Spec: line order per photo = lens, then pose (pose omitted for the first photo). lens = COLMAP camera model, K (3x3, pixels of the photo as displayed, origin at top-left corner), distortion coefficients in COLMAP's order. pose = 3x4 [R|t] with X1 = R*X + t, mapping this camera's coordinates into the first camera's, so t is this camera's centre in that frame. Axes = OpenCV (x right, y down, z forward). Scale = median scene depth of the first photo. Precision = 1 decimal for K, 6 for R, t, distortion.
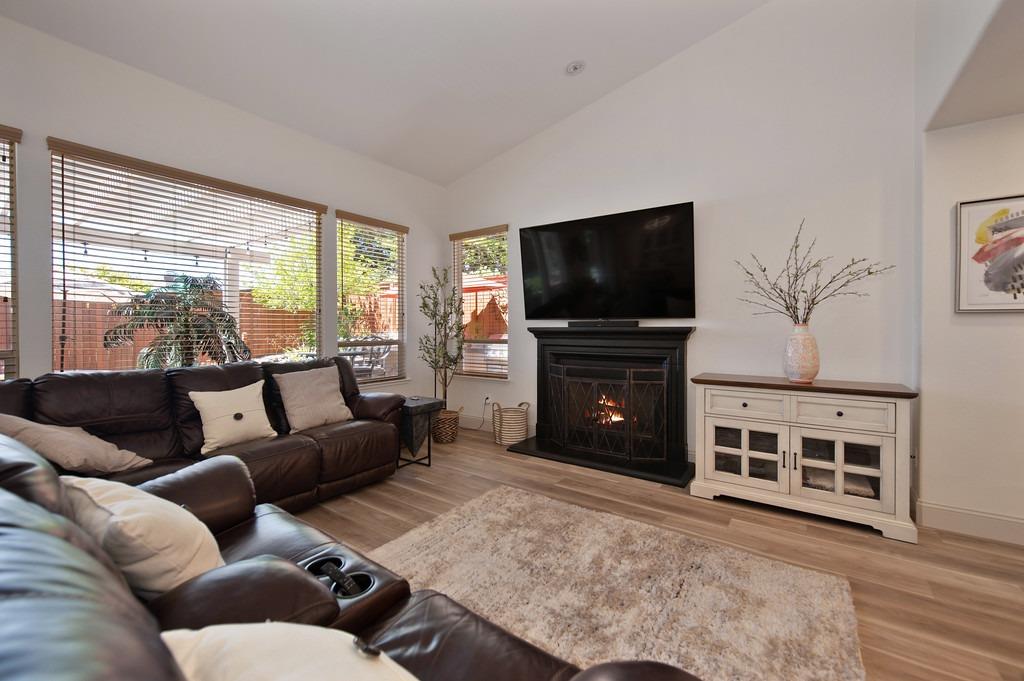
lens RADIAL K [[413.1, 0, 519.5], [0, 413.1, 332.1], [0, 0, 1]] dist [0.006010, -0.000931]
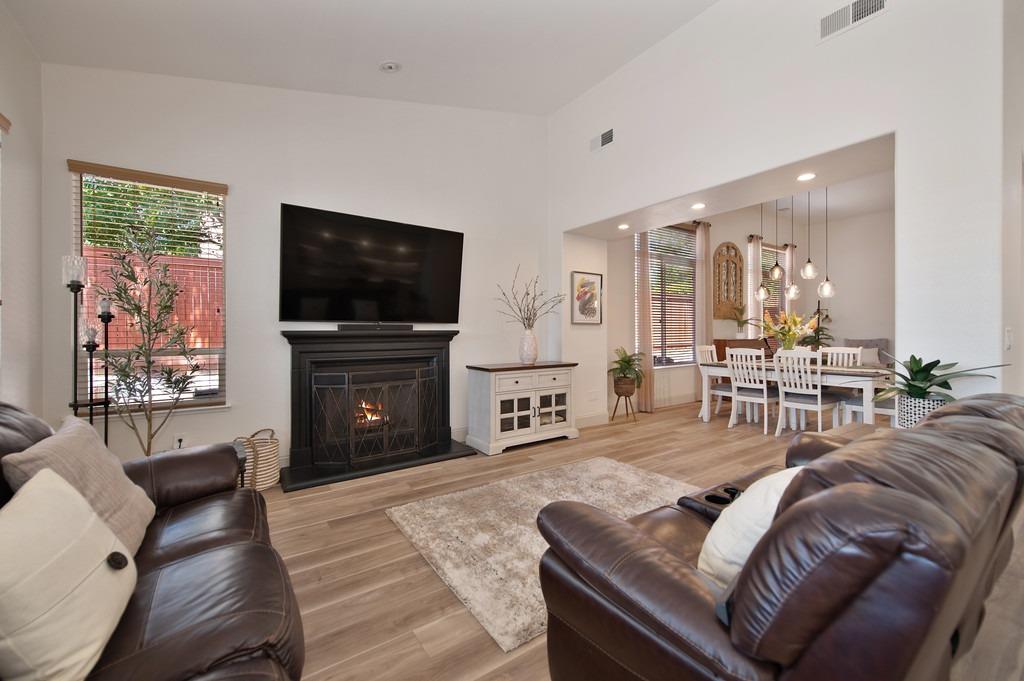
lens RADIAL K [[413.1, 0, 514.9], [0, 413.1, 330.4], [0, 0, 1]] dist [0.006010, -0.000931]
pose [[0.344873, -0.003727, 0.938642, -0.854592], [0.007579, 0.999971, 0.001186, -0.015325], [-0.938619, 0.006705, 0.344891, 0.475772]]
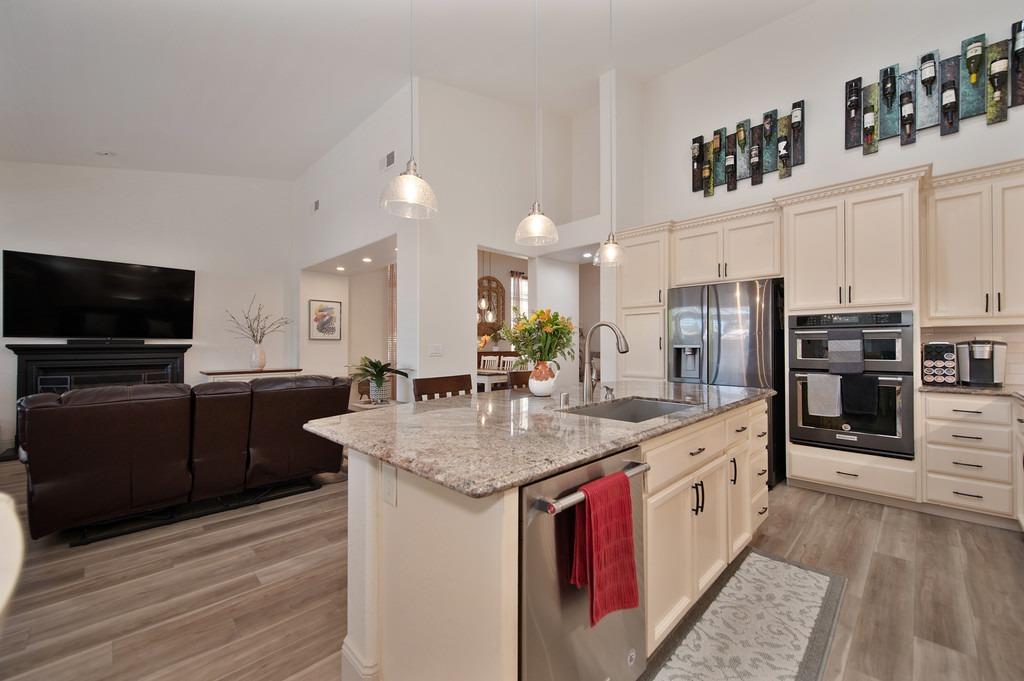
lens RADIAL K [[413.1, 0, 511.0], [0, 413.1, 338.7], [0, 0, 1]] dist [0.006010, -0.000931]
pose [[0.175335, 0.012341, 0.984432, -1.198916], [0.005410, 0.999894, -0.013498, -0.007028], [-0.984494, 0.007693, 0.175249, -0.672267]]
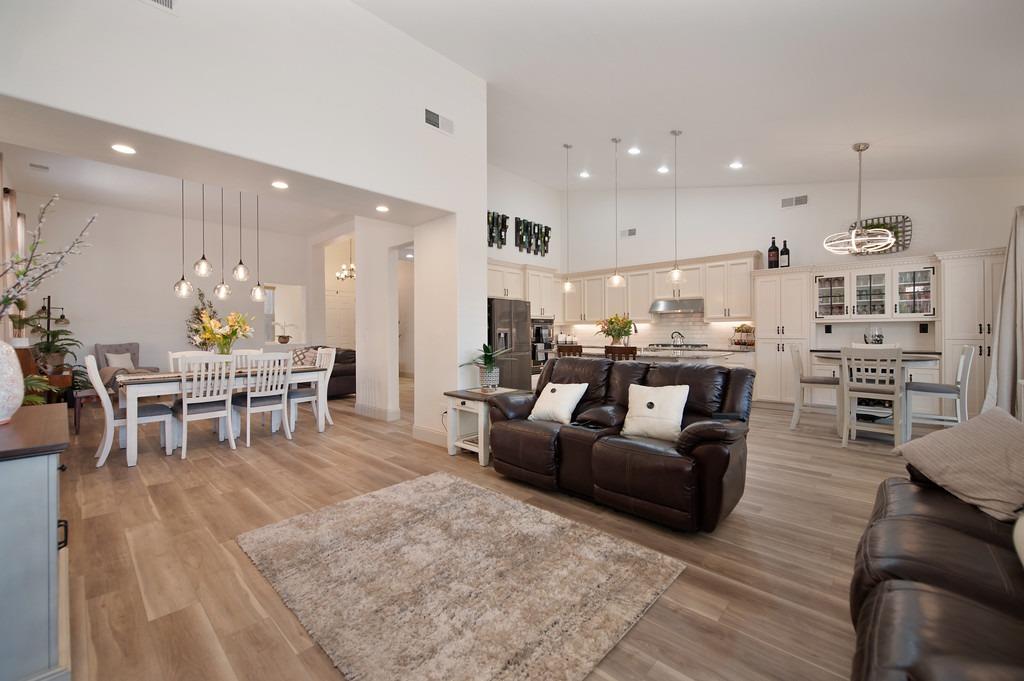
lens RADIAL K [[413.1, 0, 511.3], [0, 413.1, 338.1], [0, 0, 1]] dist [0.006010, -0.000931]
pose [[-0.989412, 0.000526, 0.145134, -0.150338], [0.003865, 0.999734, 0.022728, -0.019348], [-0.145084, 0.023049, -0.989151, 1.443212]]
